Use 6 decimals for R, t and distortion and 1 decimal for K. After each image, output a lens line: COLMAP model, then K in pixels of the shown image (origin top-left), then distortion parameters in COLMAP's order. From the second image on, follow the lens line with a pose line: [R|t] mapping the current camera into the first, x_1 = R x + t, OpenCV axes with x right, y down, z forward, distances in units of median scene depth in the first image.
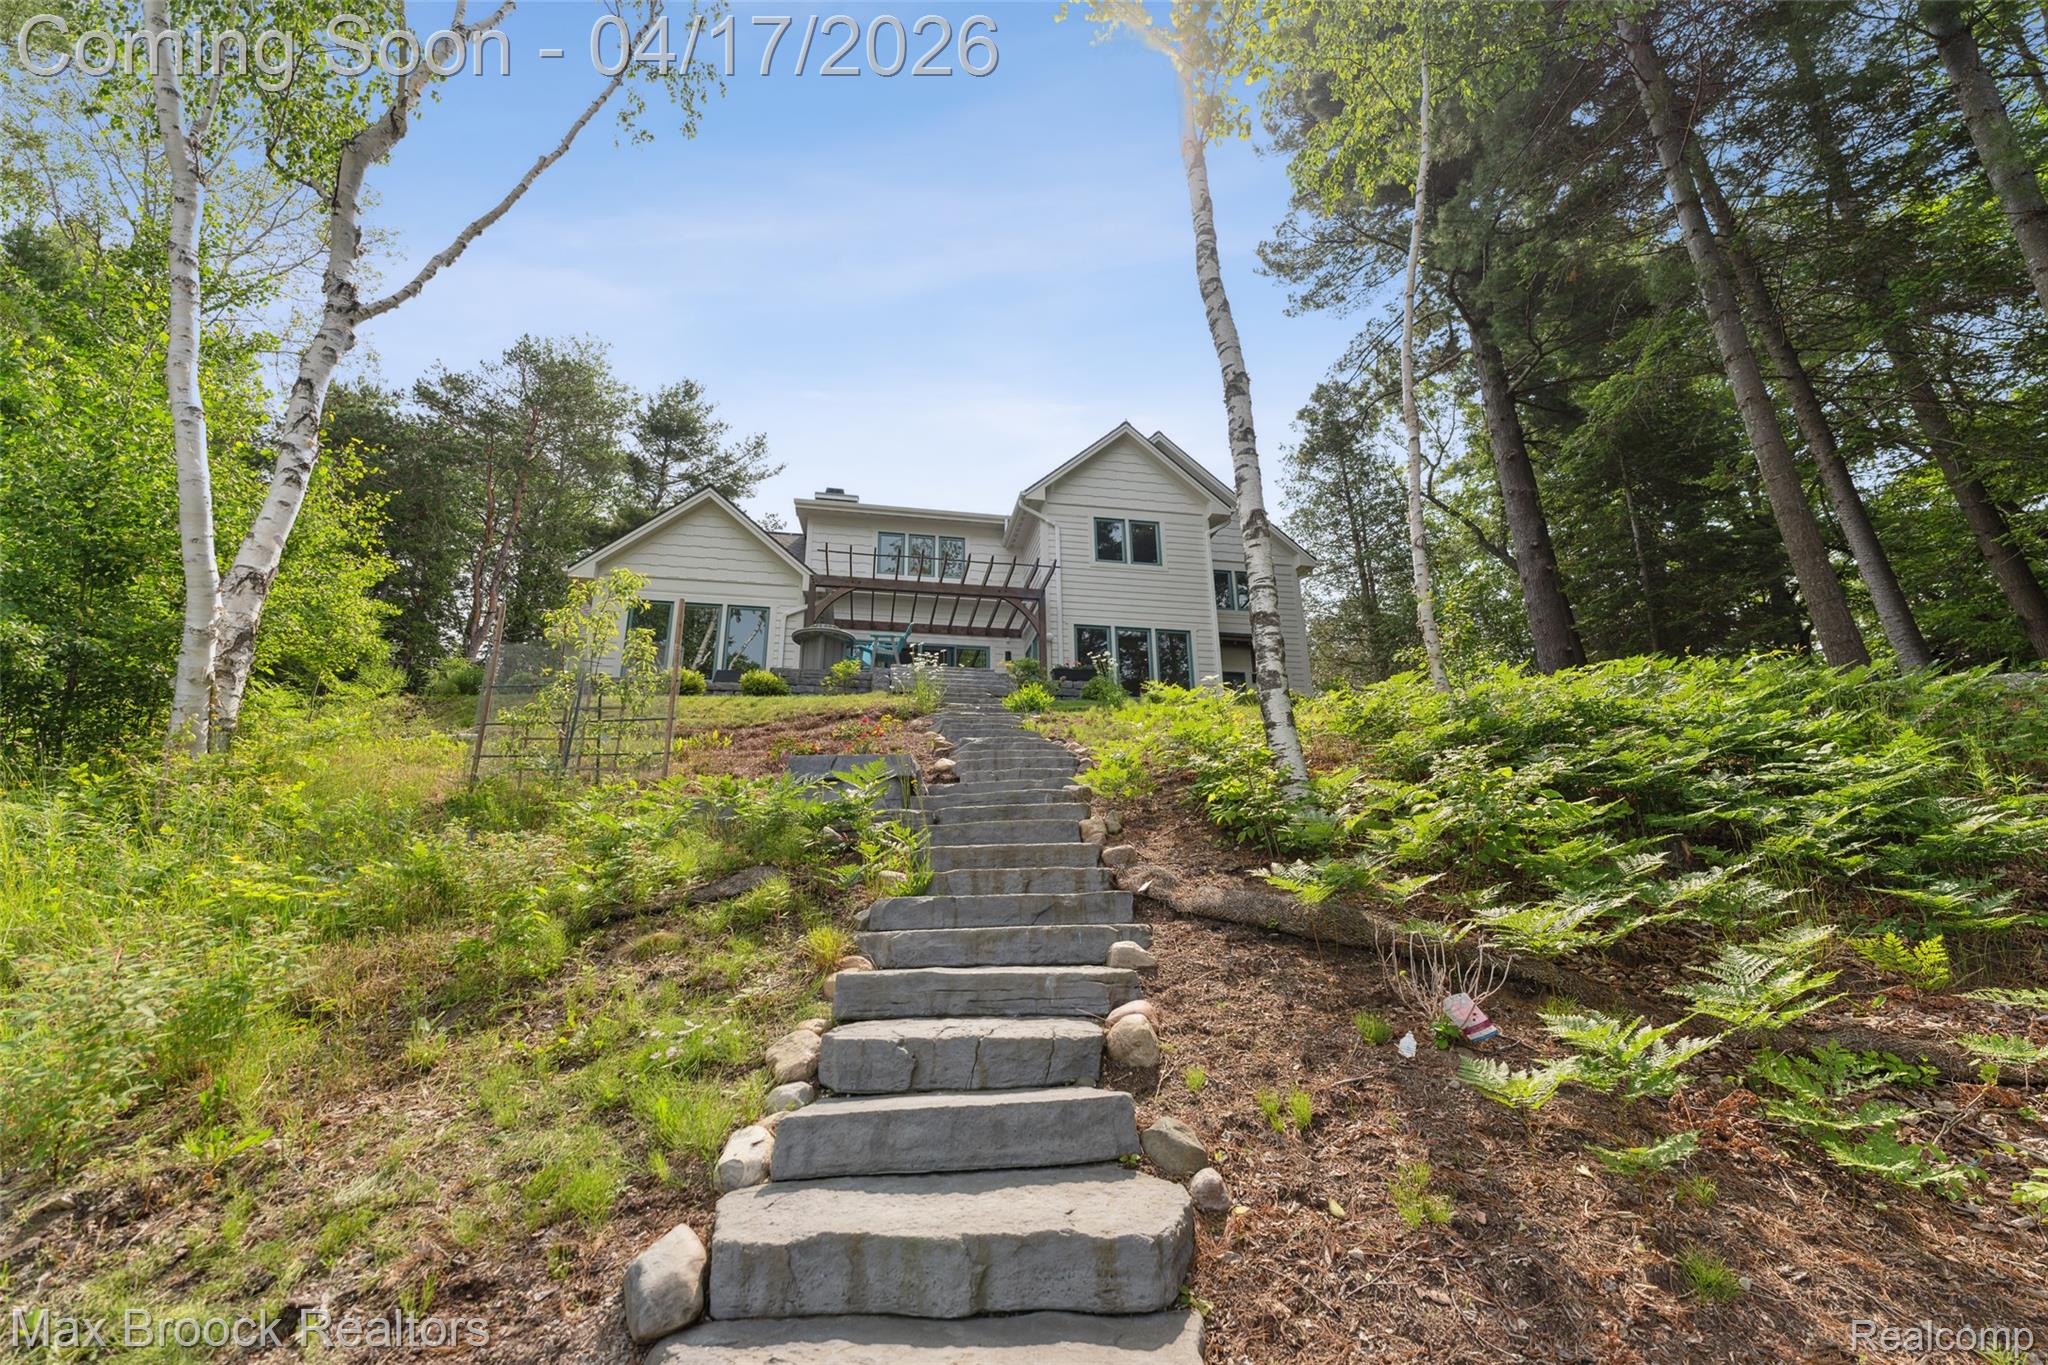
lens RADIAL K [[847.1, 0, 1024.9], [0, 847.1, 689.3], [0, 0, 1]] dist [-0.000544, 0.001313]
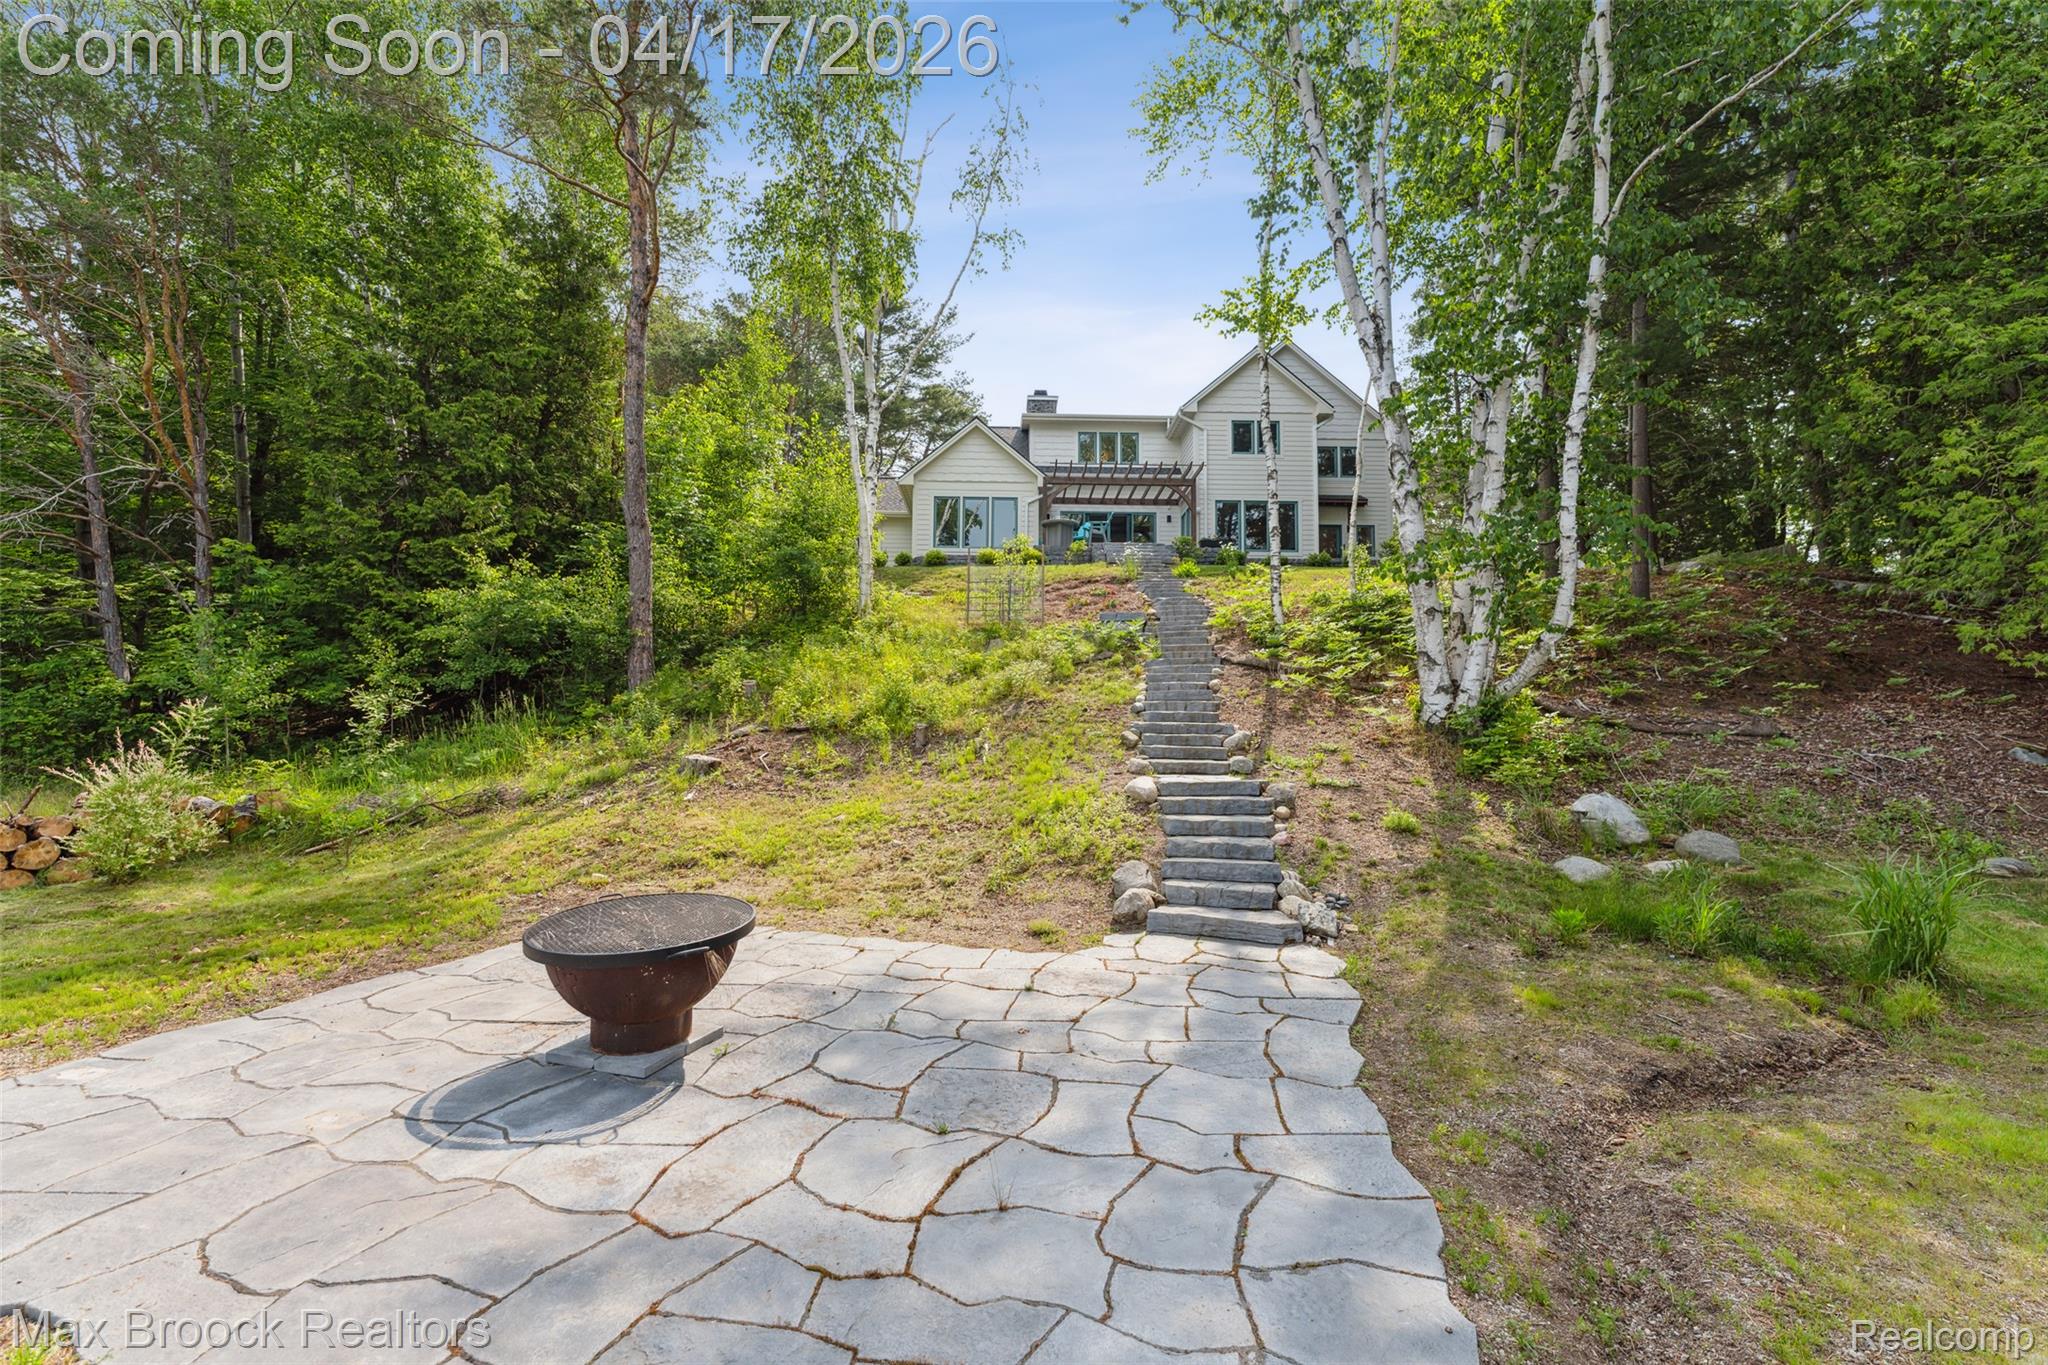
lens RADIAL K [[847.1, 0, 1027.6], [0, 847.1, 688.0], [0, 0, 1]] dist [-0.000544, 0.001313]
pose [[0.986055, 0.010677, -0.166077, -0.018027], [0.026981, 0.974480, 0.222845, -0.103314], [0.164218, -0.224218, 0.960603, -0.592243]]
